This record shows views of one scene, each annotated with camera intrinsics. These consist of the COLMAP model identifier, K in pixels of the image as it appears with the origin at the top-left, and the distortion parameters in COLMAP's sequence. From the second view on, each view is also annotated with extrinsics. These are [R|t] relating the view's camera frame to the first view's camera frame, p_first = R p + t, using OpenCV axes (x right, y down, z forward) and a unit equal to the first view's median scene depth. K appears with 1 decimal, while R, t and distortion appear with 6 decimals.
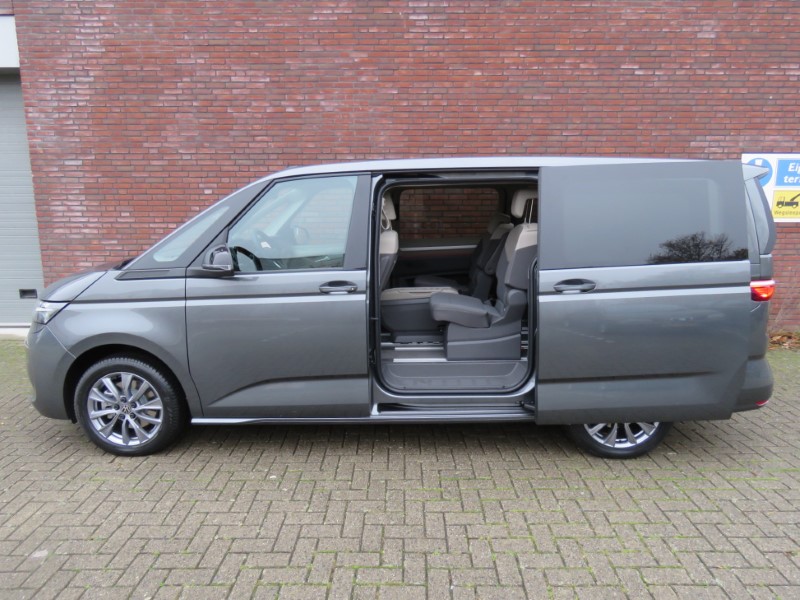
lens RADIAL K [[557.4, 0, 400.0], [0, 557.4, 300.0], [0, 0, 1]] dist [-0.005867, 0.000467]
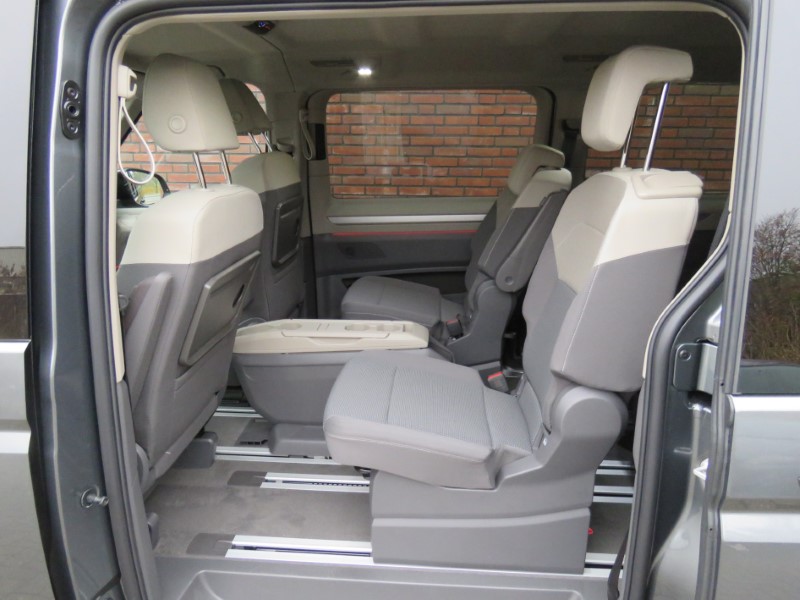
lens RADIAL K [[557.4, 0, 400.0], [0, 557.4, 300.0], [0, 0, 1]] dist [-0.005867, 0.000467]
pose [[0.998745, 0.025534, -0.043085, 0.112988], [-0.021333, 0.995222, 0.095280, -0.090784], [0.045312, -0.094241, 0.994518, 0.668264]]
